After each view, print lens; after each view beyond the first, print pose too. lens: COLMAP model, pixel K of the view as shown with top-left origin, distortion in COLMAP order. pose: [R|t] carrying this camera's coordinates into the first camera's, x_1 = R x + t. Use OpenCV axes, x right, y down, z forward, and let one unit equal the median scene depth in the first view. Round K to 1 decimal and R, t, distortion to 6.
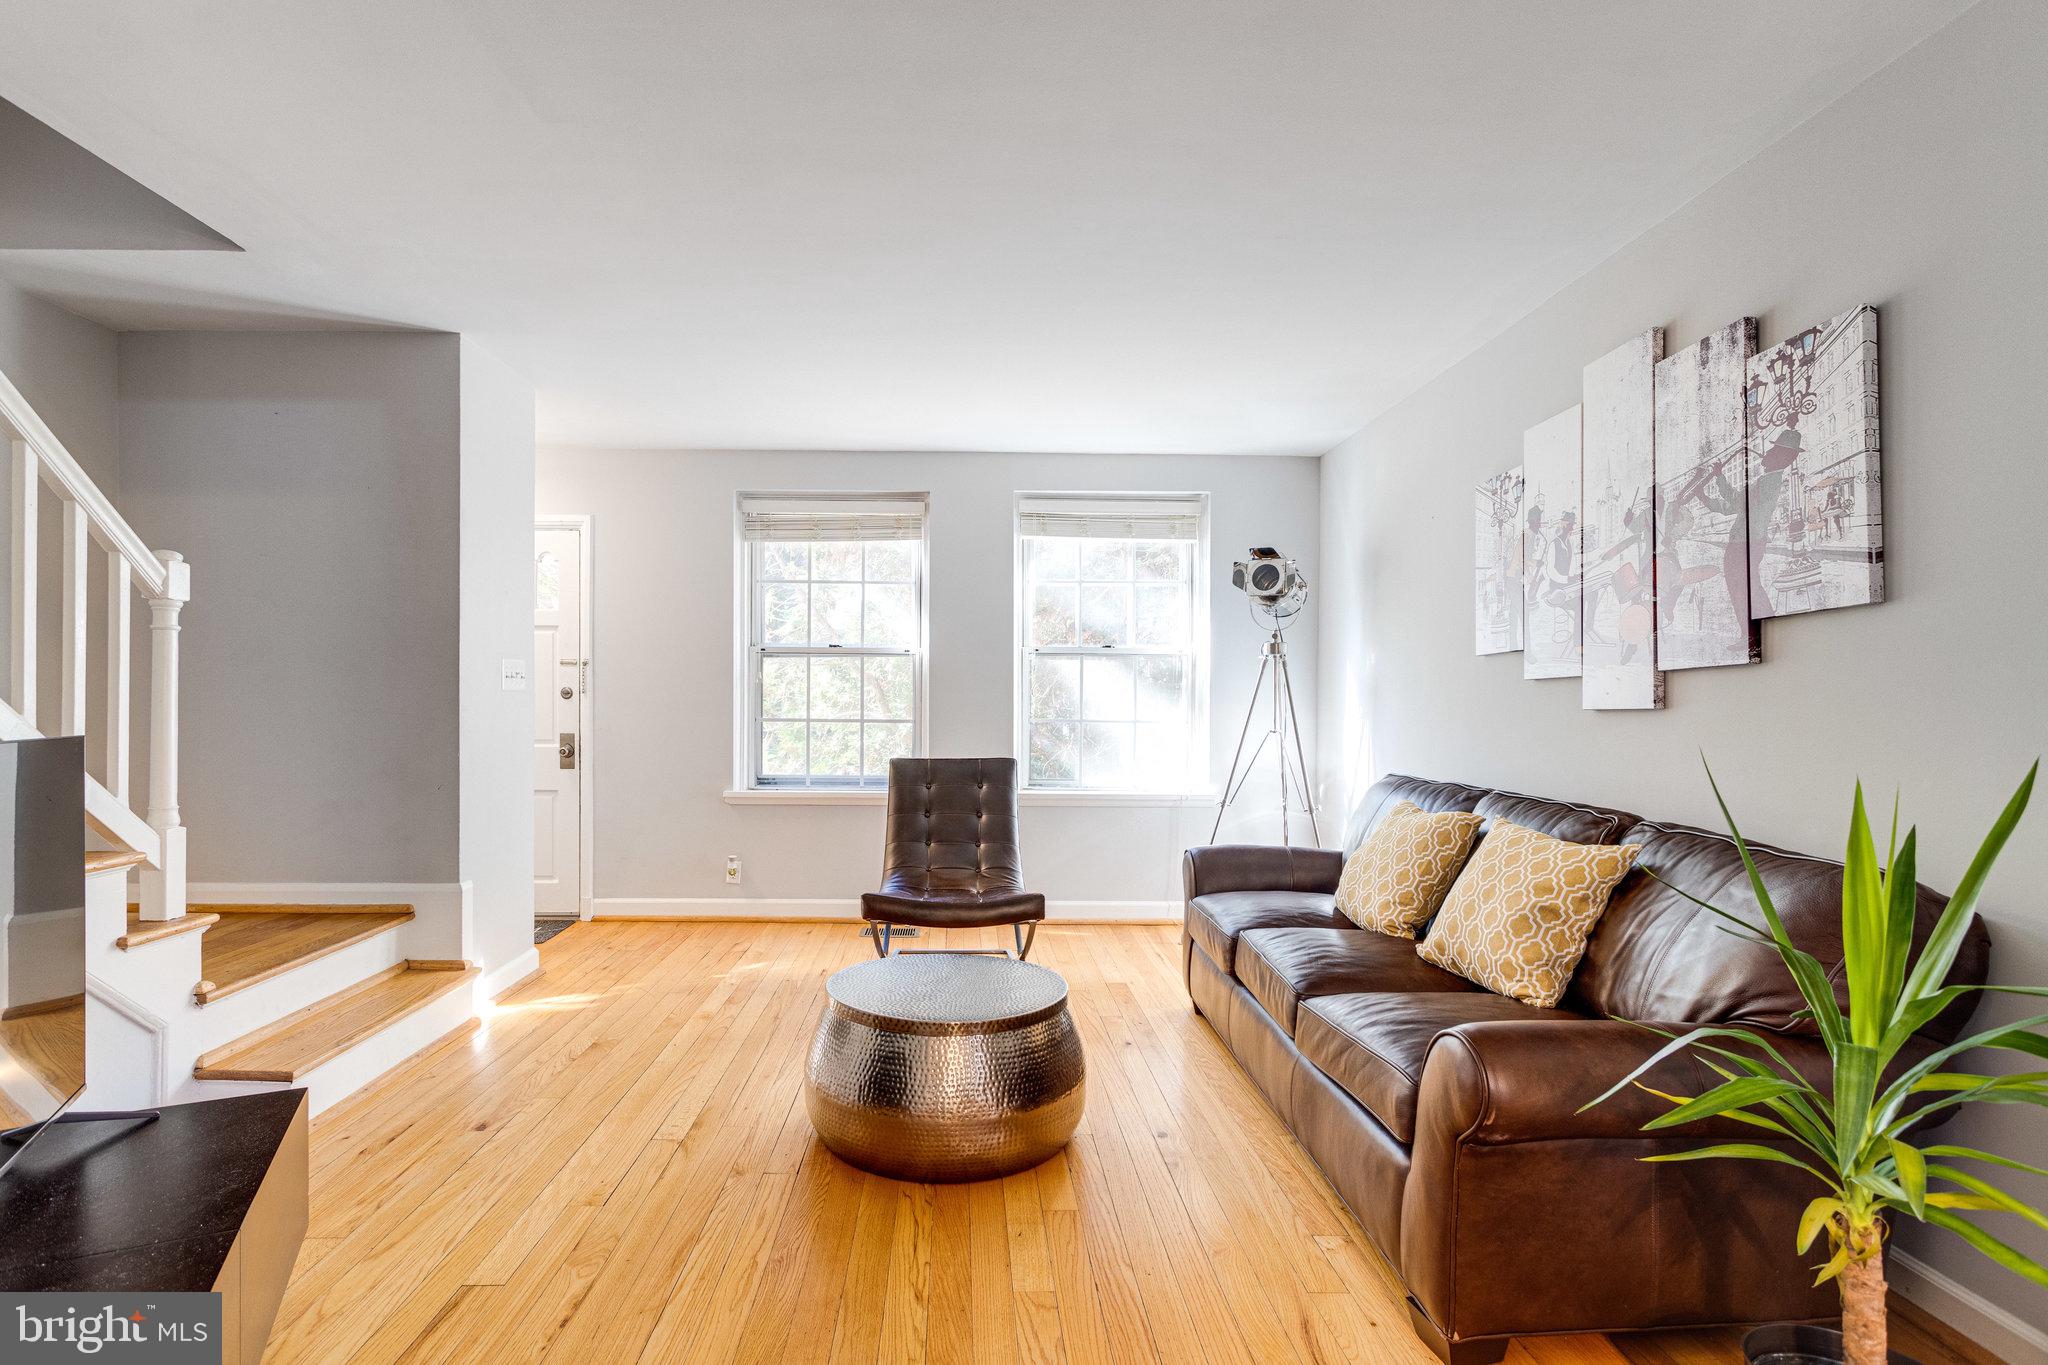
lens RADIAL K [[996.4, 0, 977.7], [0, 996.4, 719.8], [0, 0, 1]] dist [-0.001214, 0.000256]
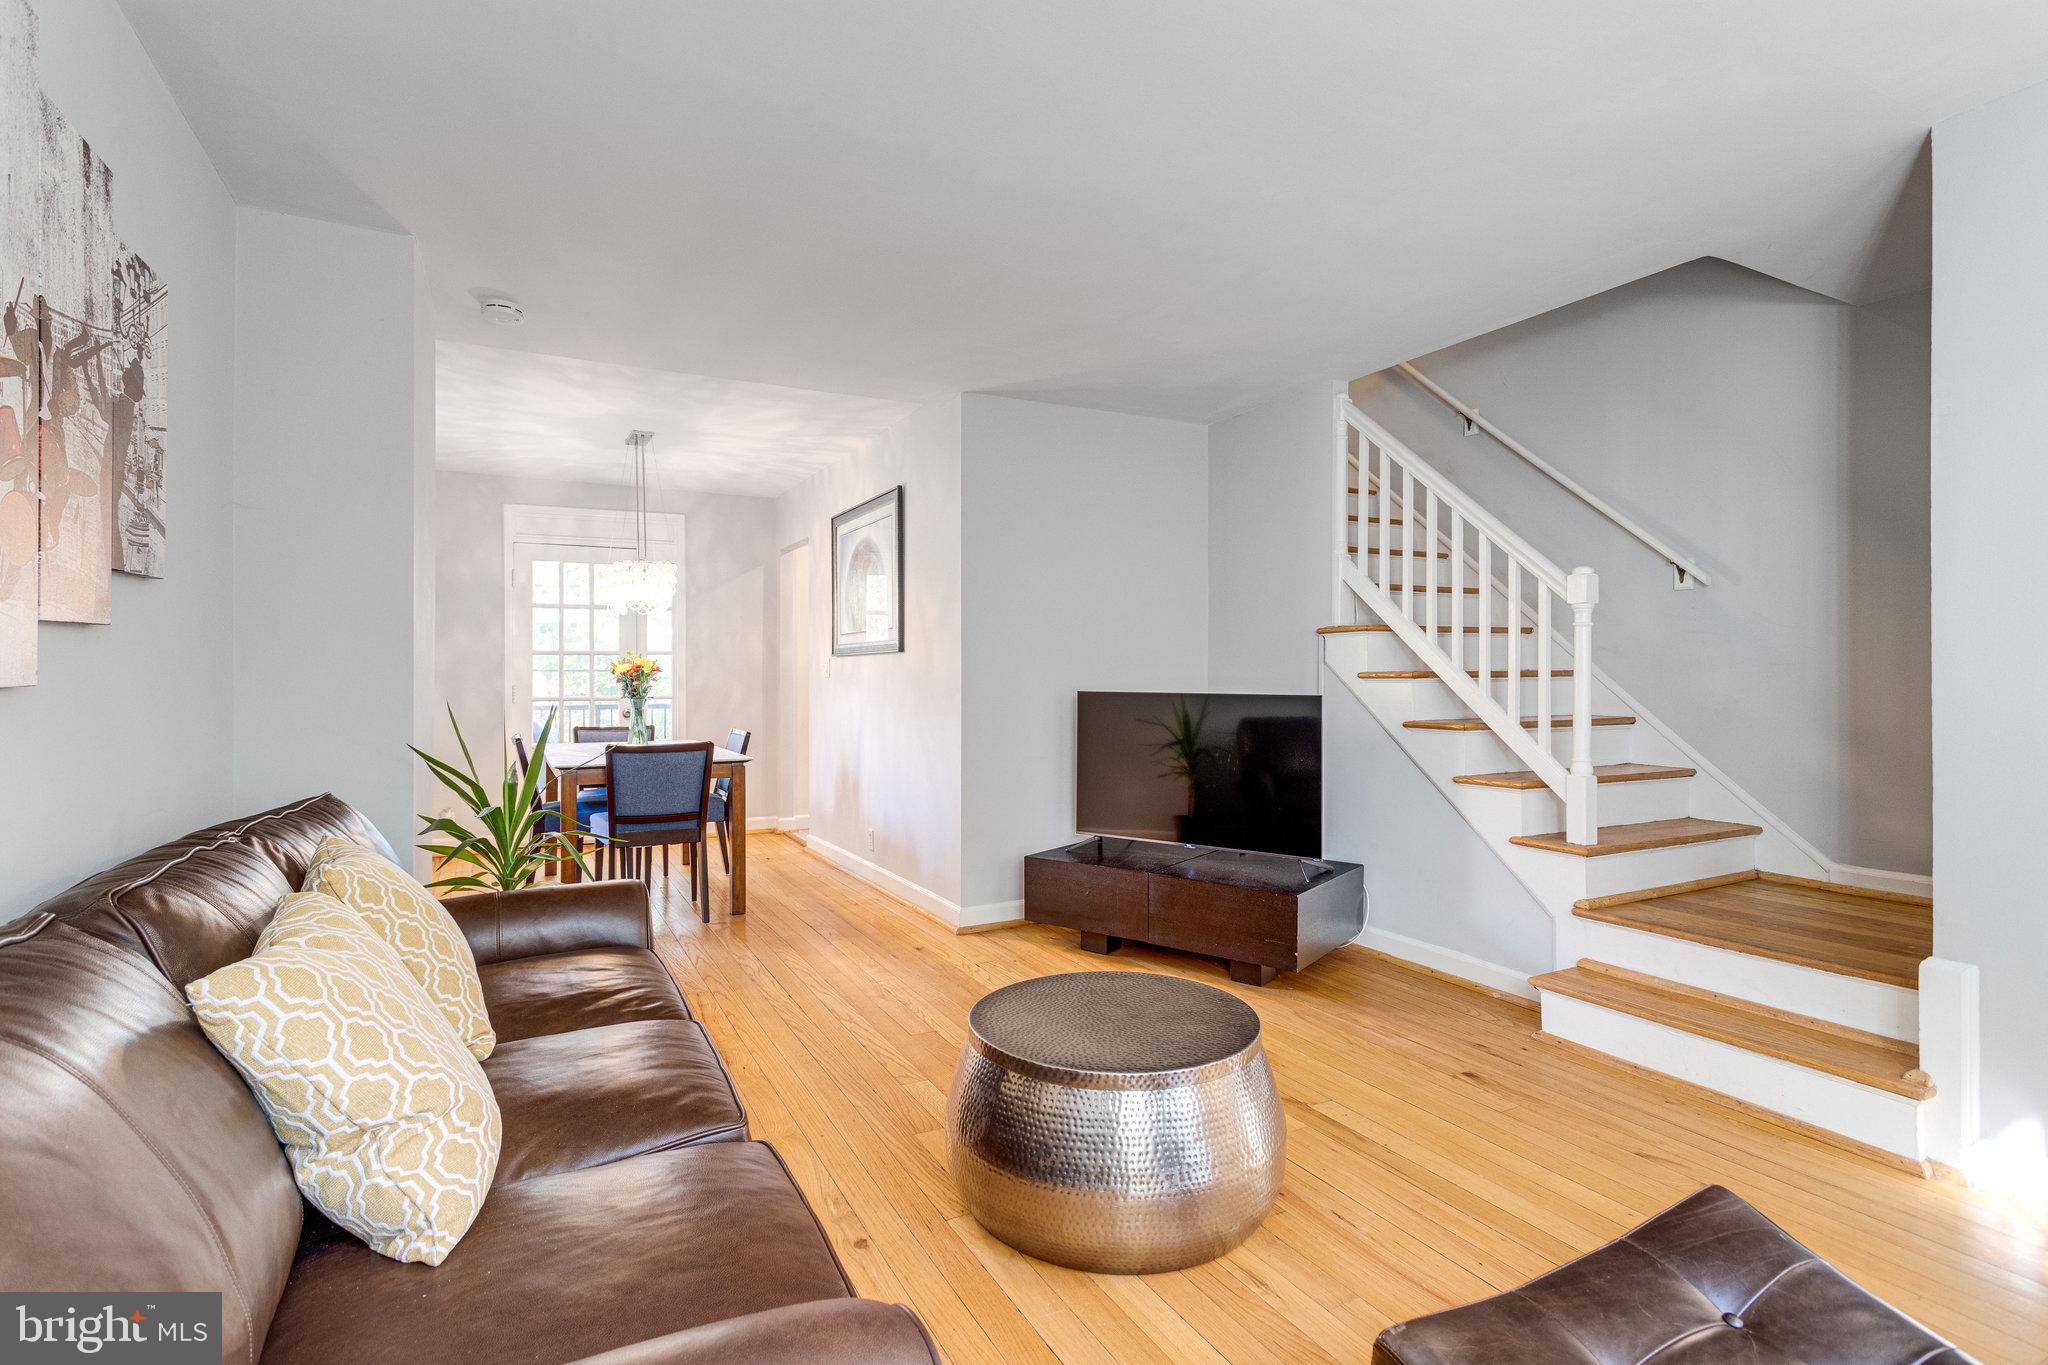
lens RADIAL K [[989.6, 0, 1013.0], [0, 989.6, 672.5], [0, 0, 1]] dist [-0.000773, 0.000109]
pose [[-0.899656, -0.006131, -0.436556, 0.404123], [-0.011053, 0.999901, 0.008736, -0.029112], [0.436459, 0.012685, -0.899634, 1.686640]]
